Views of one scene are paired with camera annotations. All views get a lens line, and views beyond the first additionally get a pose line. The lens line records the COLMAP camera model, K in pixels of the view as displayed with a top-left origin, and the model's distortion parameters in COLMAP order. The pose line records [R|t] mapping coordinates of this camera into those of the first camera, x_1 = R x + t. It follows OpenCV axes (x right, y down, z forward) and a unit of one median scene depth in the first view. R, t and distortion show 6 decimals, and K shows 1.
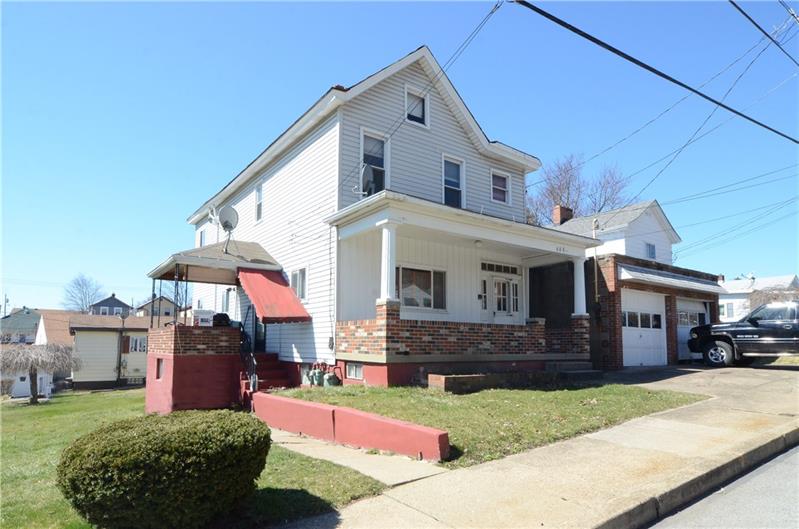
lens RADIAL K [[483.1, 0, 398.2], [0, 483.1, 295.3], [0, 0, 1]] dist [-0.034030, -0.000392]
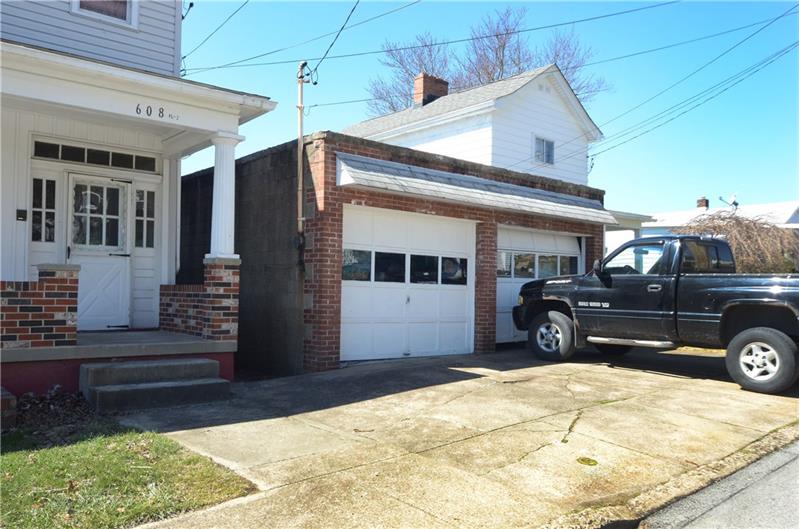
lens RADIAL K [[676.8, 0, 399.5], [0, 676.8, 264.5], [0, 0, 1]] dist [-0.008978, -0.004178]
pose [[0.992740, 0.013209, 0.119550, 0.441697], [-0.020673, 0.997899, 0.061408, 0.003155], [-0.118488, -0.063433, 0.990927, 0.304543]]
